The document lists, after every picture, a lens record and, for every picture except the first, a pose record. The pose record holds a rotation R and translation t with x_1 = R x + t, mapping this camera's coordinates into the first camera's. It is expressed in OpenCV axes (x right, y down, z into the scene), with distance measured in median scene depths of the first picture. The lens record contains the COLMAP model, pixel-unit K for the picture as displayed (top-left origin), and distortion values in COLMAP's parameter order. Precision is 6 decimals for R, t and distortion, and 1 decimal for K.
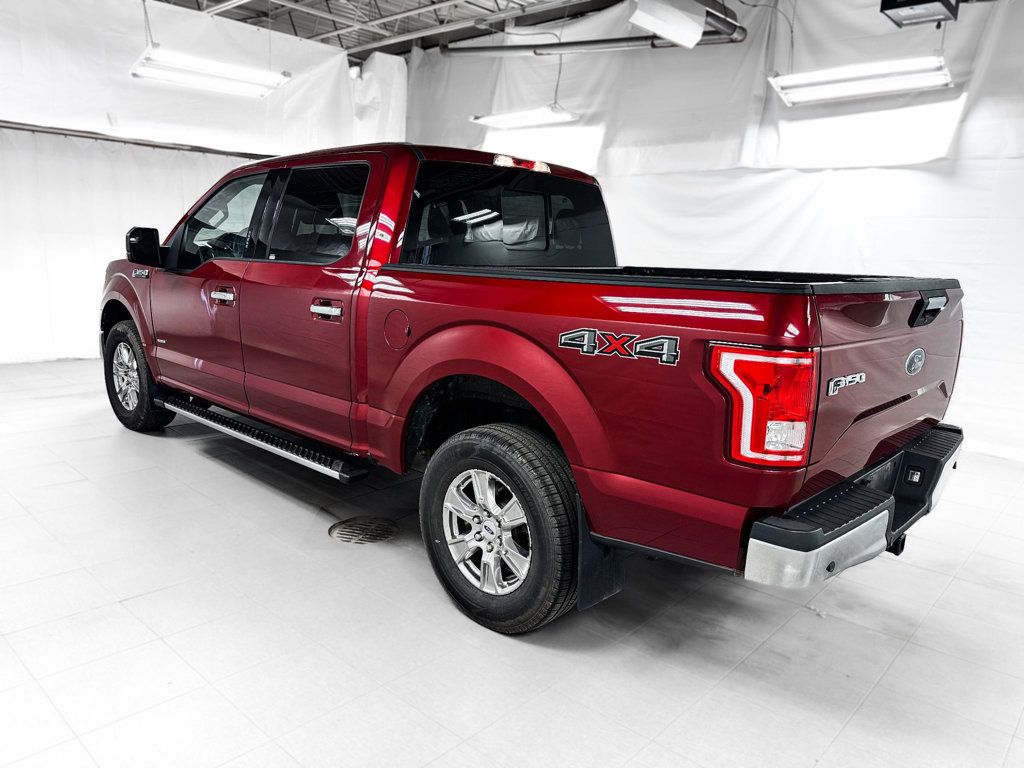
lens RADIAL K [[729.2, 0, 512.0], [0, 729.2, 384.0], [0, 0, 1]] dist [-0.001237, -0.009049]
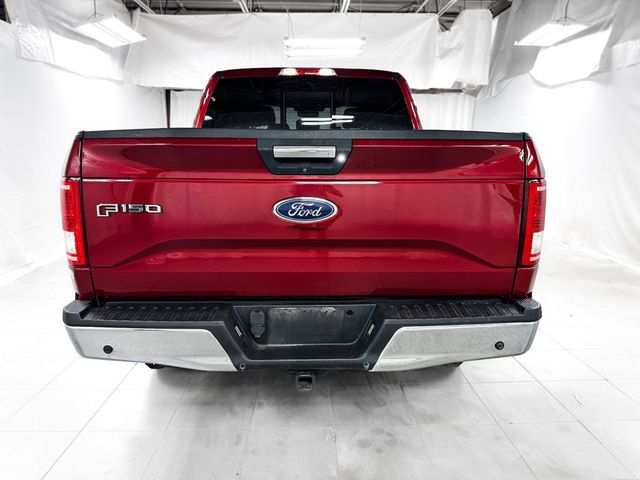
lens RADIAL K [[455.7, 0, 320.0], [0, 455.7, 240.0], [0, 0, 1]] dist [-0.001237, -0.009049]
pose [[0.696389, 0.105924, -0.709805, 0.615507], [-0.107941, 0.993256, 0.042322, -0.007964], [0.709501, 0.047145, 0.703126, 0.340663]]
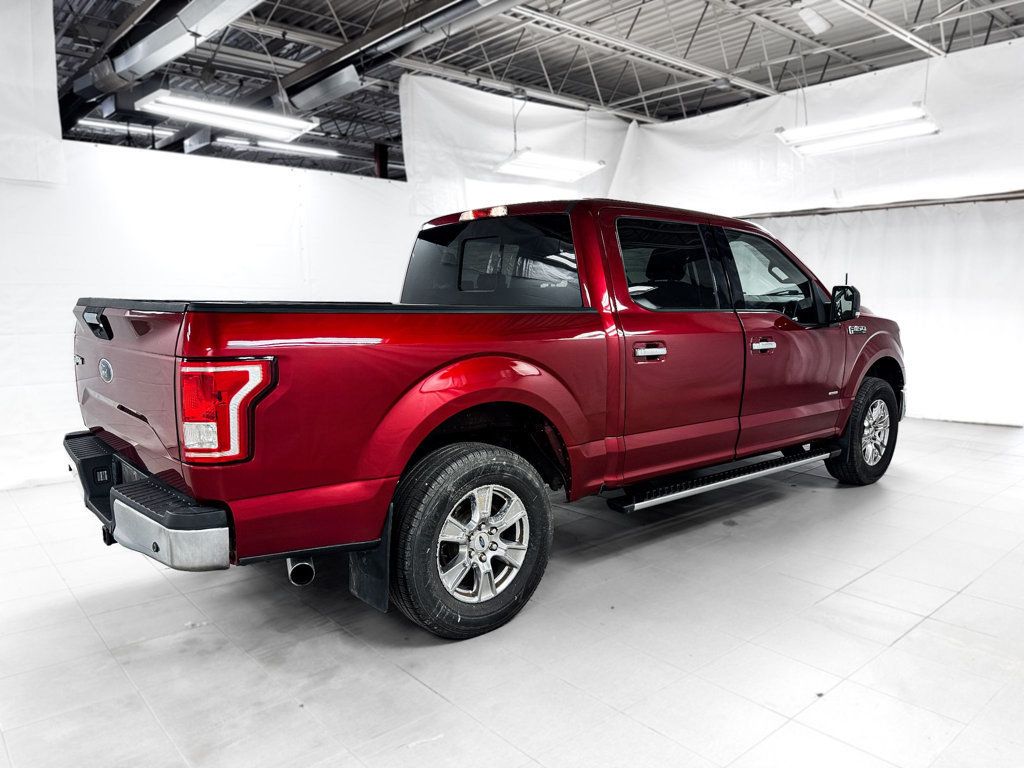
lens RADIAL K [[729.2, 0, 512.0], [0, 729.2, 384.0], [0, 0, 1]] dist [-0.001237, -0.009049]
pose [[-0.117106, 0.076858, -0.990141, 0.961496], [-0.187532, 0.977353, 0.098046, -0.144039], [0.975253, 0.197164, -0.100040, 1.038937]]
